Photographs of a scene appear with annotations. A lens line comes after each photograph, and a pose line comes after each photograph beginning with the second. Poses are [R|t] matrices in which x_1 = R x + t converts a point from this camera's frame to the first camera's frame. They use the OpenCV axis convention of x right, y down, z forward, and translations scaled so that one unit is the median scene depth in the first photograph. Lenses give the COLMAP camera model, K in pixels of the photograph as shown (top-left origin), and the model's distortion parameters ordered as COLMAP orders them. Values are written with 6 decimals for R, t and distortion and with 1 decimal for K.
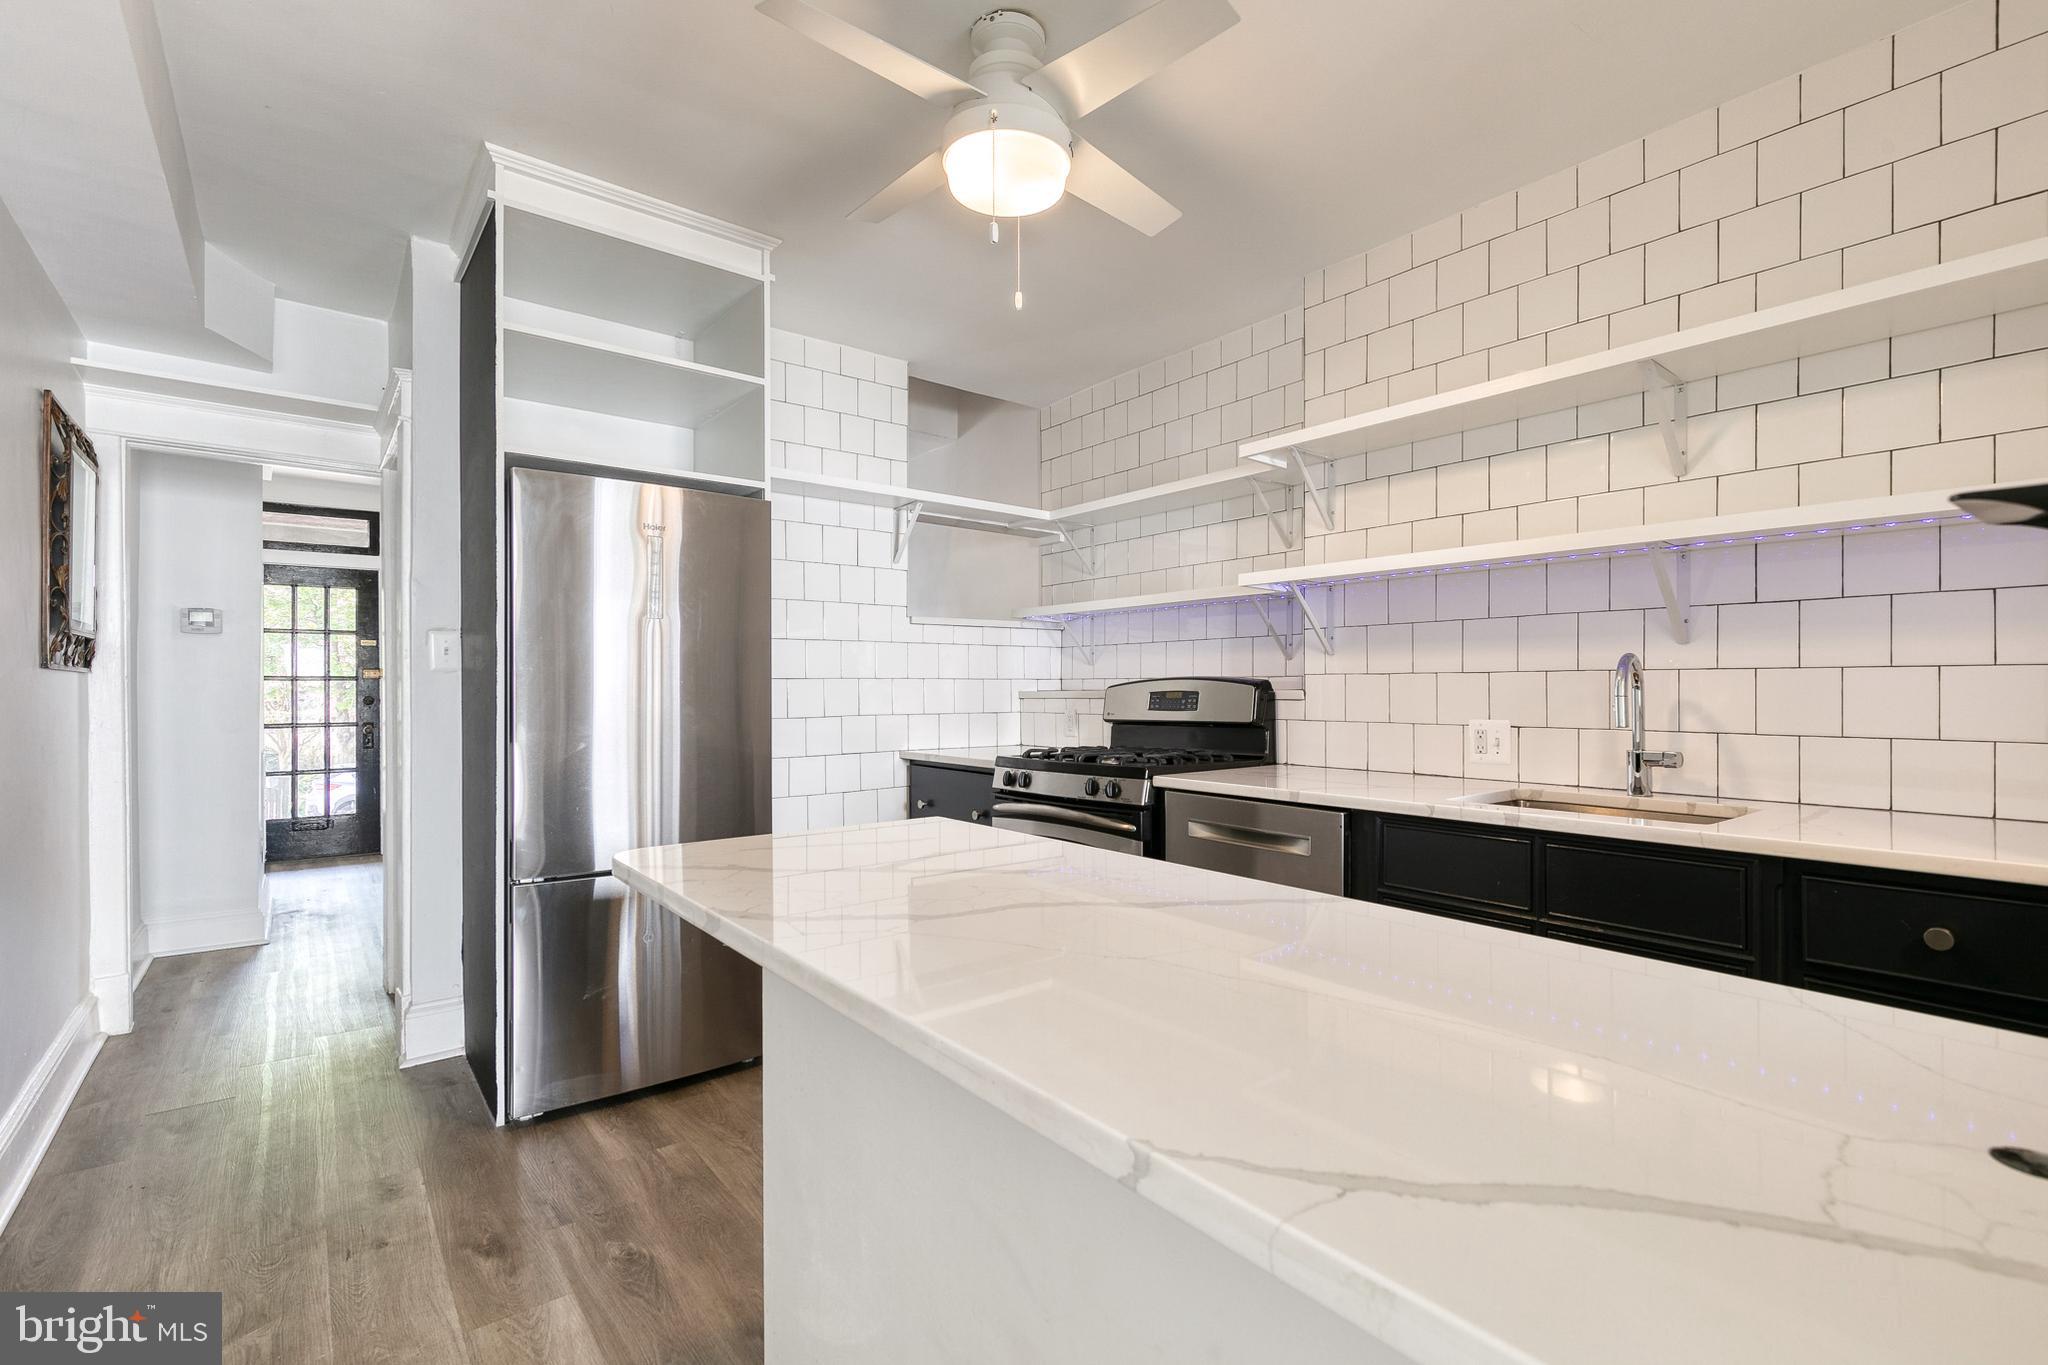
lens RADIAL K [[929.2, 0, 1056.2], [0, 929.2, 678.7], [0, 0, 1]] dist [0.008224, -0.003960]
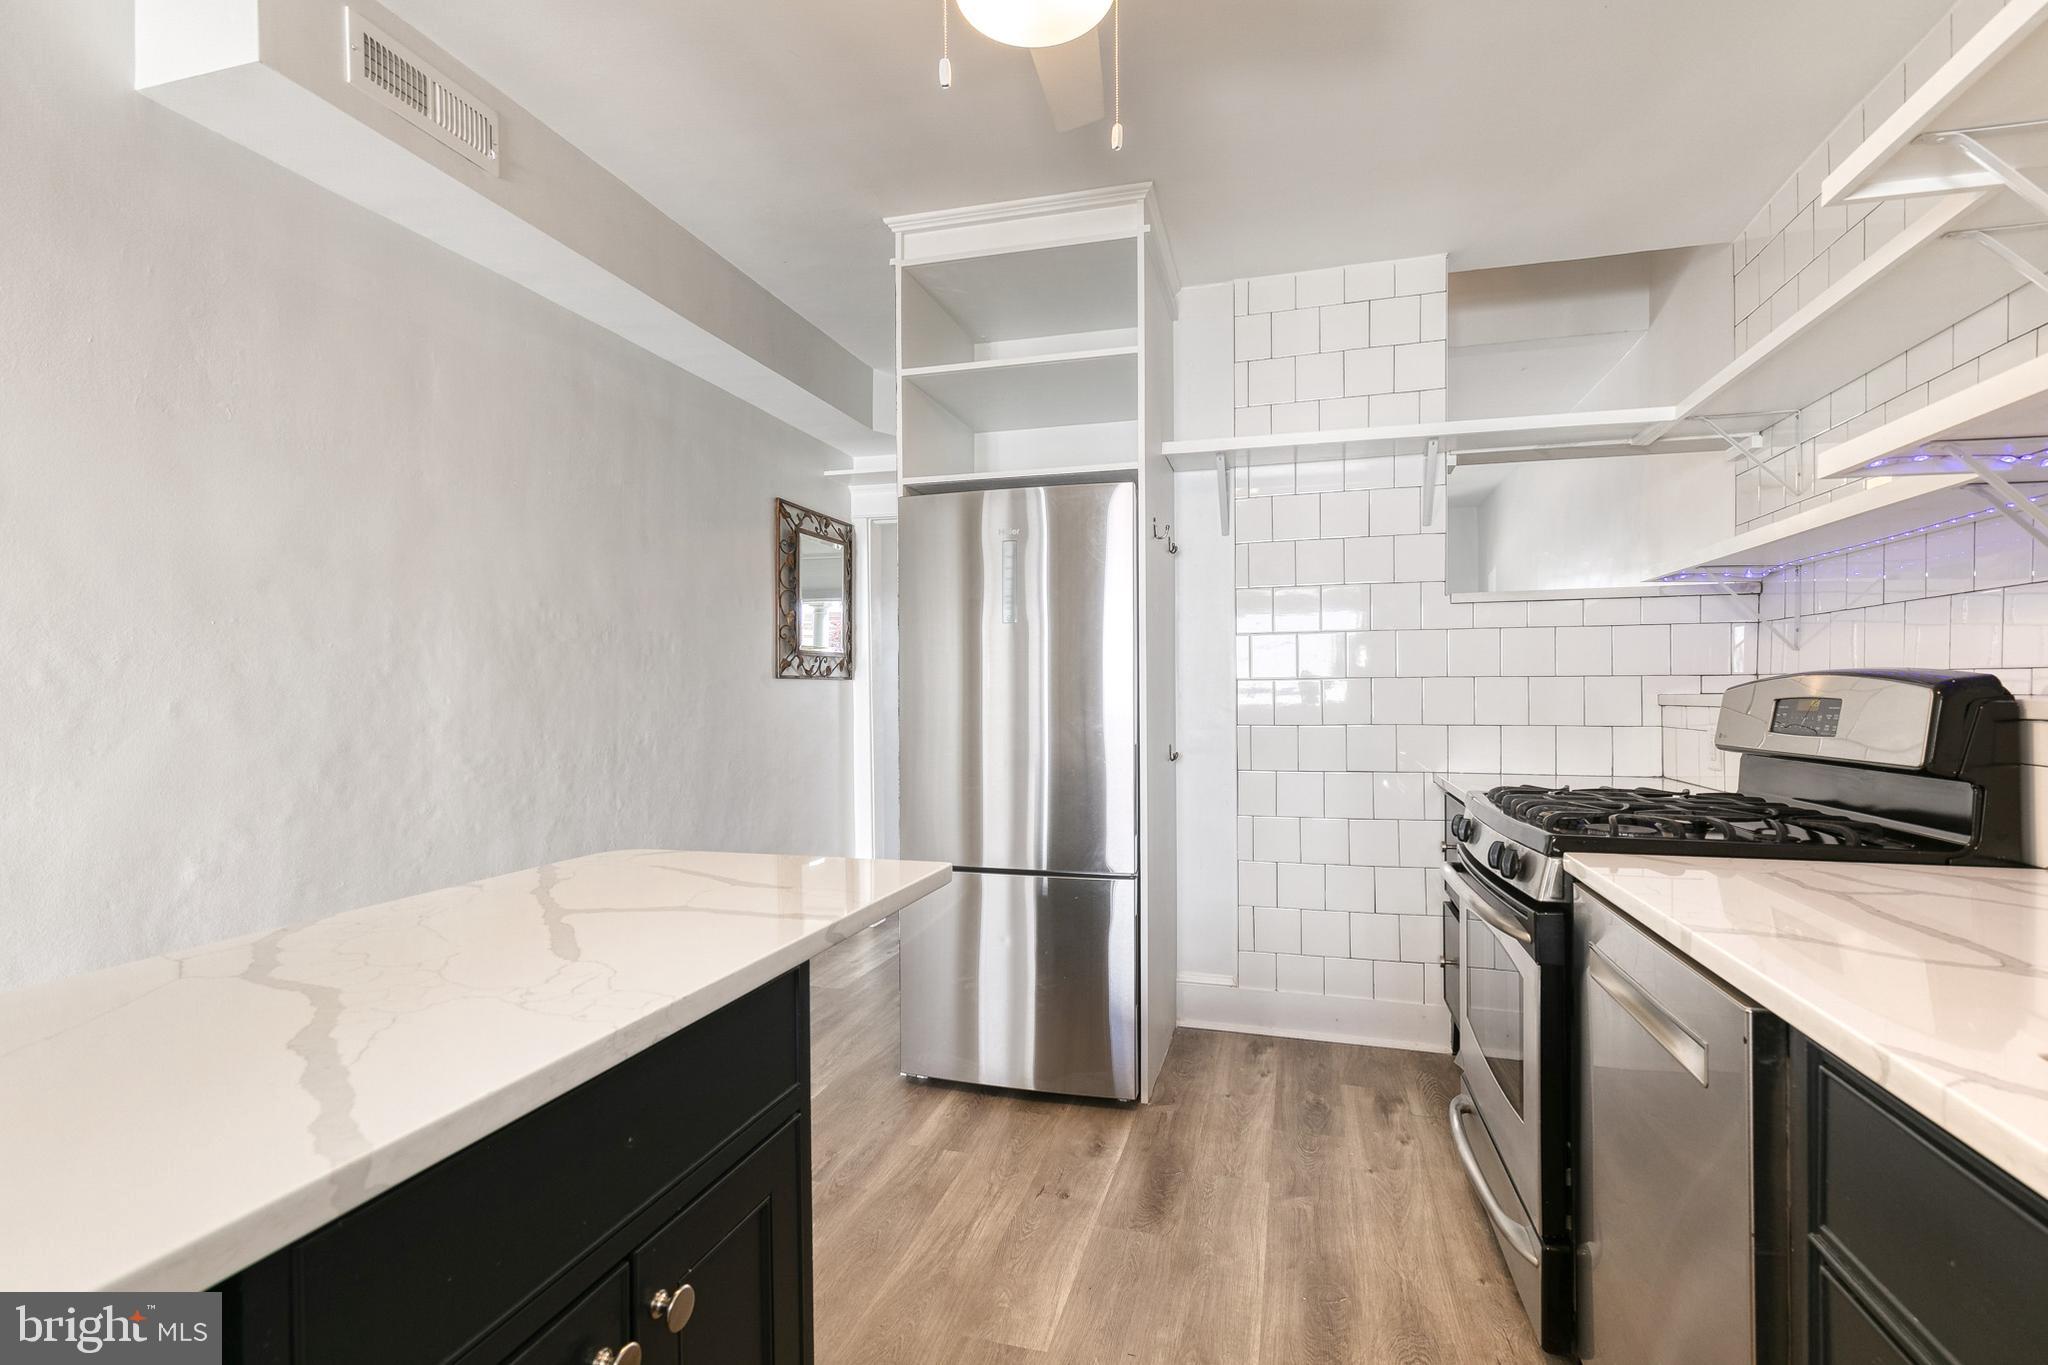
lens RADIAL K [[929.2, 0, 1025.7], [0, 929.2, 683.3], [0, 0, 1]] dist [0.008224, -0.003960]
pose [[0.572026, -0.004663, -0.820223, 0.328564], [0.011334, 0.999933, 0.002220, -0.000712], [0.820157, -0.010566, 0.572040, 0.365704]]
